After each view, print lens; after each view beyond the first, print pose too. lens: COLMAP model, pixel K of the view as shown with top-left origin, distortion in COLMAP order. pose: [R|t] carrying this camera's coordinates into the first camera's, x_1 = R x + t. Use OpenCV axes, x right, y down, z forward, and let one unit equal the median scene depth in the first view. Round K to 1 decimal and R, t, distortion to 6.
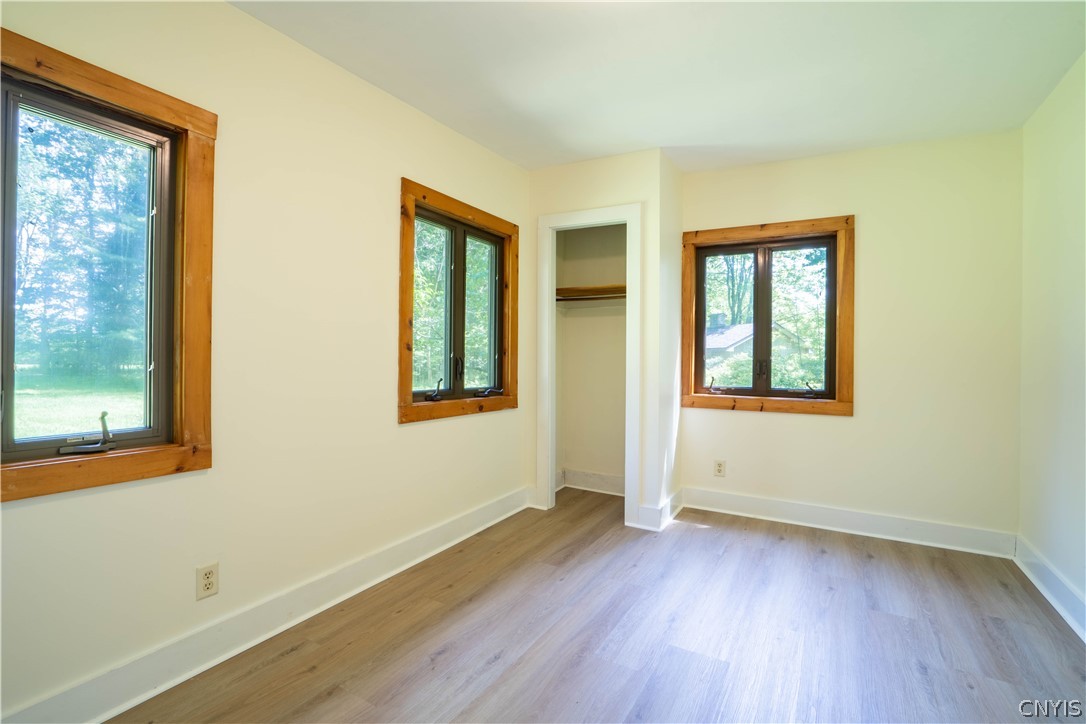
lens RADIAL K [[504.2, 0, 538.9], [0, 504.2, 363.1], [0, 0, 1]] dist [-0.060805, 0.023589]
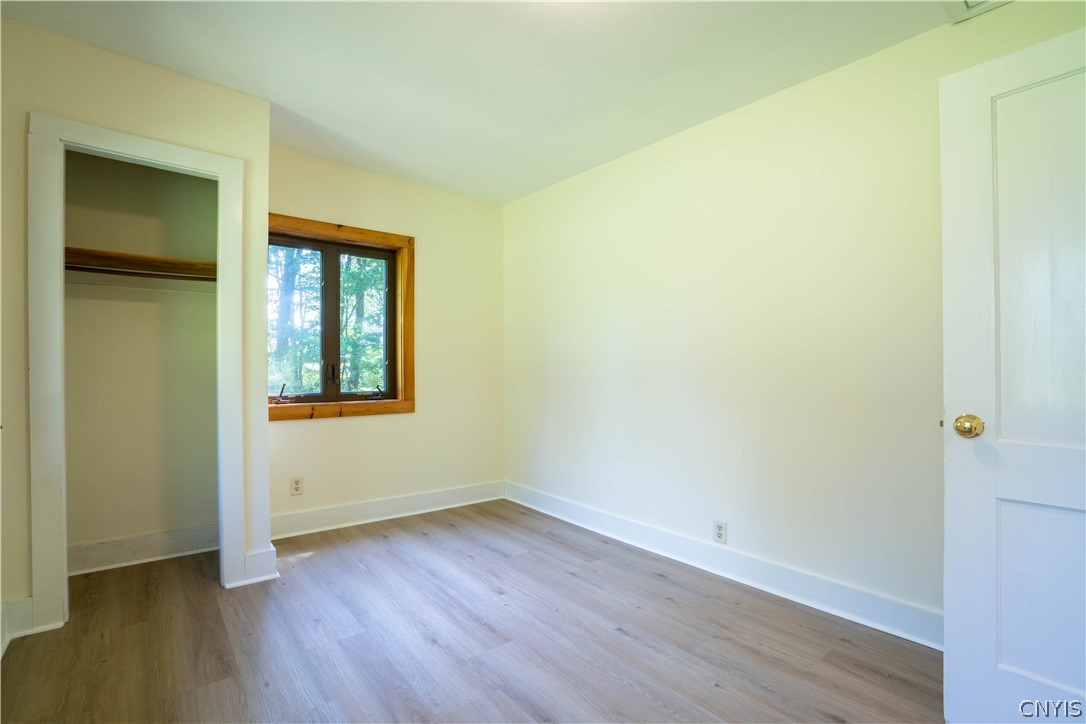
lens RADIAL K [[504.2, 0, 538.9], [0, 504.2, 363.1], [0, 0, 1]] dist [-0.060805, 0.023589]
pose [[0.346279, -0.007179, 0.938104, -0.379905], [0.016122, 0.999869, 0.001700, -0.003826], [-0.937993, 0.014536, 0.346350, 0.341774]]
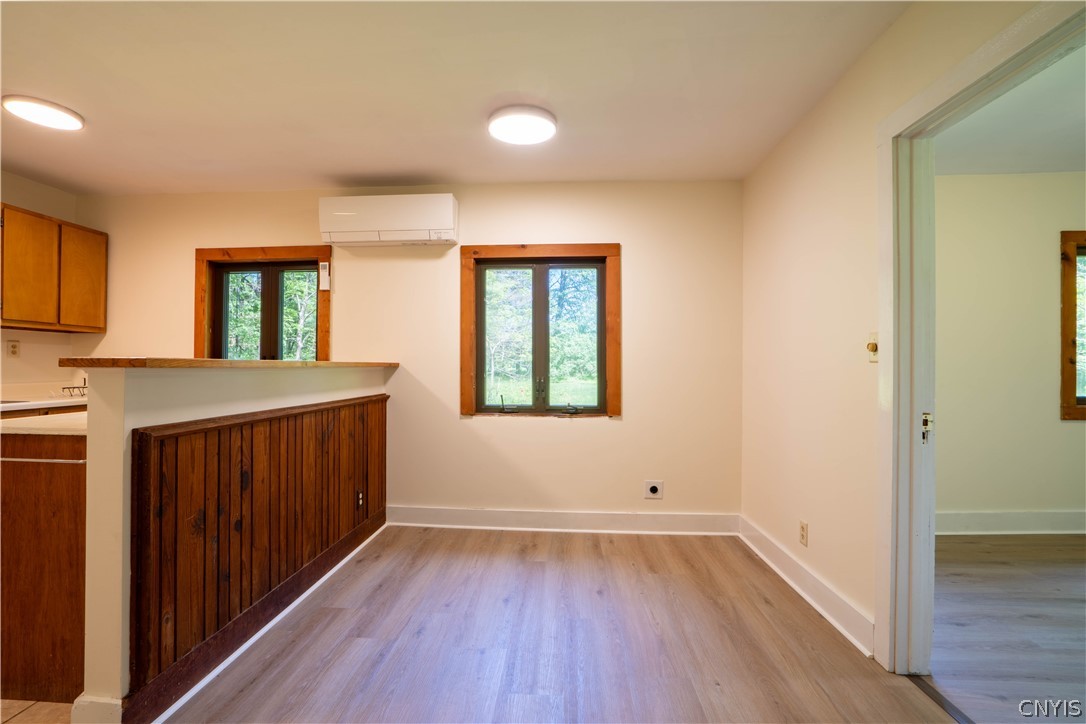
lens RADIAL K [[504.2, 0, 538.9], [0, 504.2, 363.1], [0, 0, 1]] dist [-0.060805, 0.023589]
pose [[0.454799, -0.011976, -0.890514, 0.200503], [-0.007338, 0.999825, -0.017194, 0.003755], [0.890564, 0.014355, 0.454632, -0.694355]]
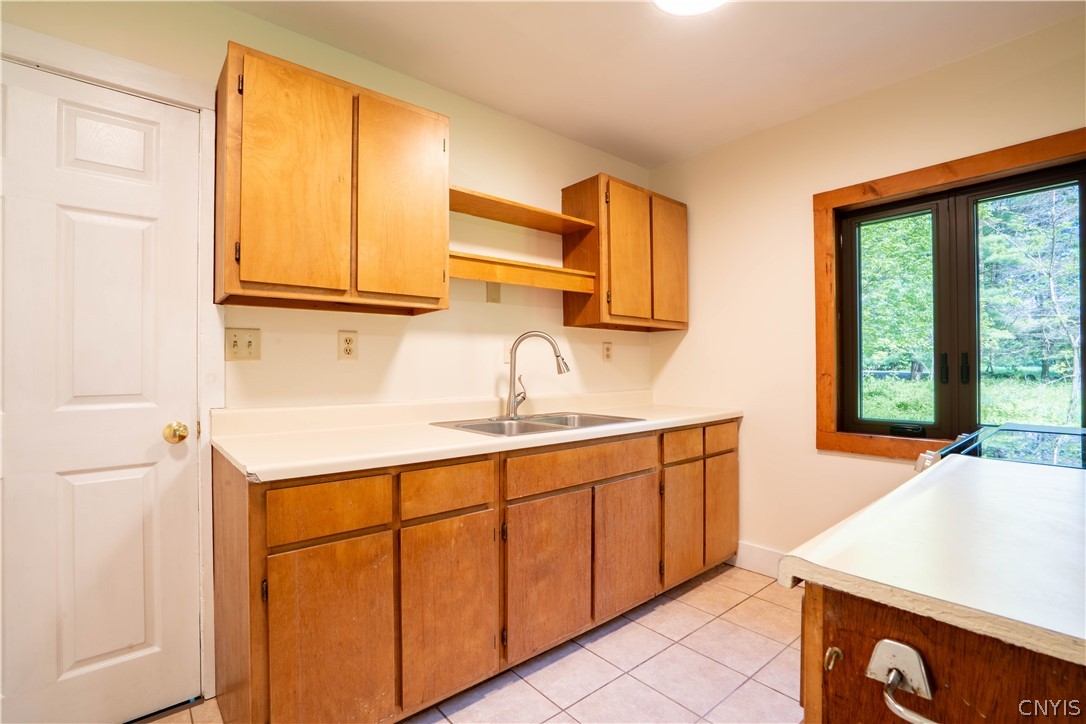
lens RADIAL K [[504.2, 0, 538.9], [0, 504.2, 363.1], [0, 0, 1]] dist [-0.060805, 0.023589]
pose [[-0.334216, -0.012707, -0.942411, -0.364509], [-0.004320, 0.999919, -0.011951, -0.005579], [0.942487, 0.000077, -0.334243, -1.064750]]
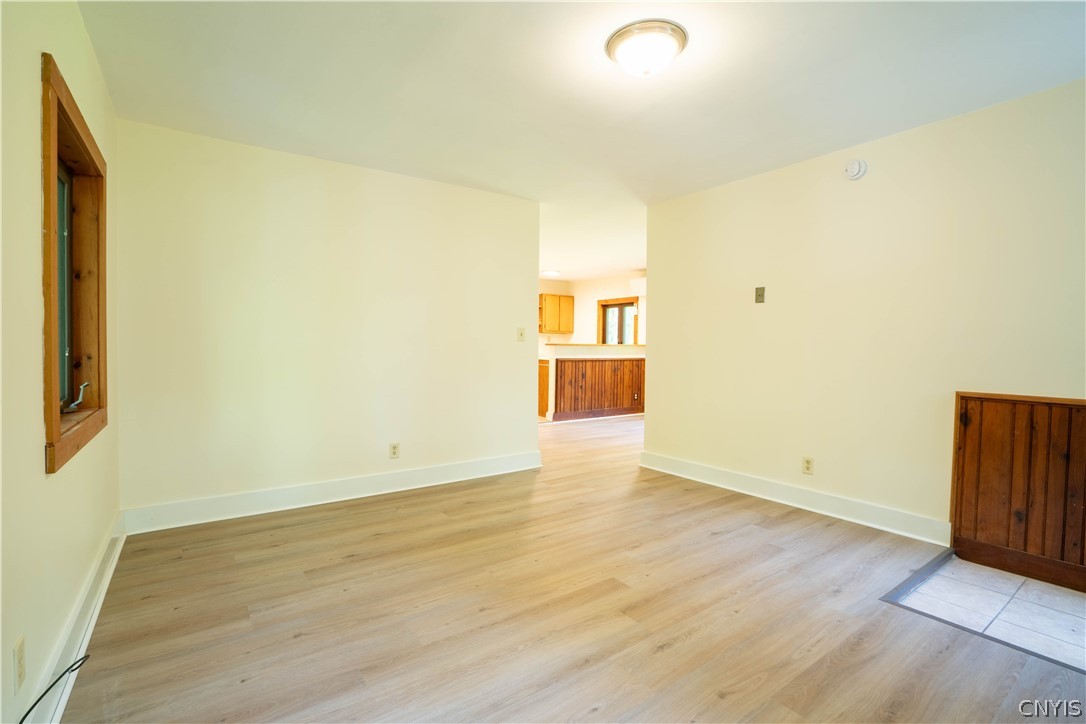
lens RADIAL K [[504.2, 0, 538.9], [0, 504.2, 363.1], [0, 0, 1]] dist [-0.060805, 0.023589]
pose [[-0.409962, 0.021401, -0.911851, 1.855290], [-0.018578, 0.999321, 0.031807, 0.011133], [0.911913, 0.029979, -0.409286, 0.099738]]
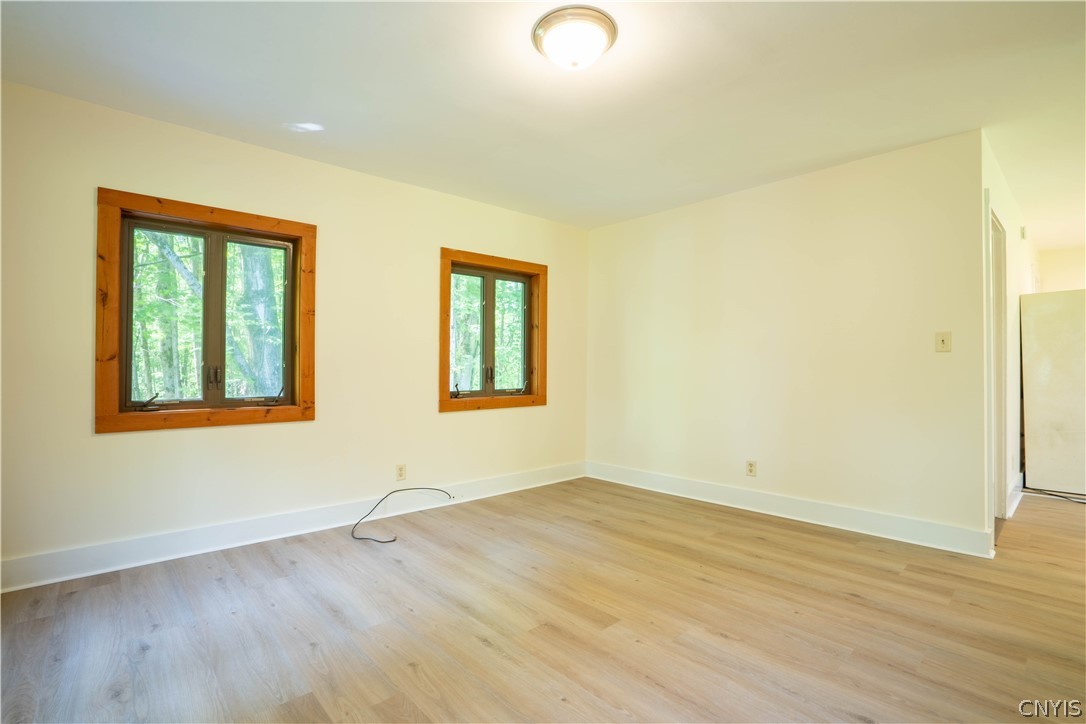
lens RADIAL K [[504.2, 0, 538.9], [0, 504.2, 363.1], [0, 0, 1]] dist [-0.060805, 0.023589]
pose [[-0.952554, -0.005996, 0.304309, 0.959181], [-0.004535, 0.999975, 0.005510, 0.014369], [-0.304334, 0.003868, -0.952557, 0.602761]]
